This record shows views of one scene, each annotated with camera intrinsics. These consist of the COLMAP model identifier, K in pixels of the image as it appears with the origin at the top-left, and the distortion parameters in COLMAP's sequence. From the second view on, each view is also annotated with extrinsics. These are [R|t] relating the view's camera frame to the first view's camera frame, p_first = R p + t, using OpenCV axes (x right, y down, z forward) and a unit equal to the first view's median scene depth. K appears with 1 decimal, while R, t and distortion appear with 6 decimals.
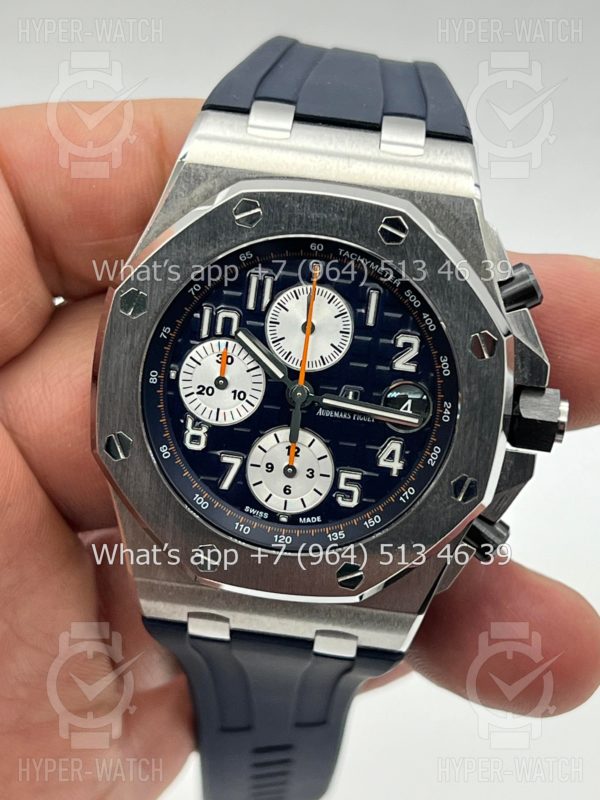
lens RADIAL K [[1926.2, 0, 300.0], [0, 1926.2, 400.0], [0, 0, 1]] dist [0.210794, -0.044842]
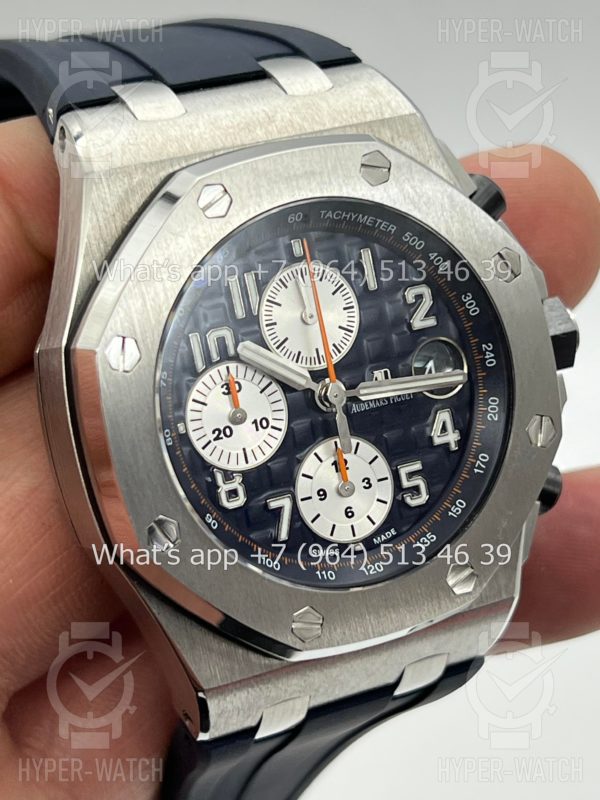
lens RADIAL K [[1926.2, 0, 300.0], [0, 1926.2, 400.0], [0, 0, 1]] dist [0.210794, -0.044842]
pose [[0.846531, -0.338027, 0.411246, -0.346828], [0.355258, 0.934056, 0.036472, -0.035542], [-0.396456, 0.115224, 0.910794, 0.257094]]
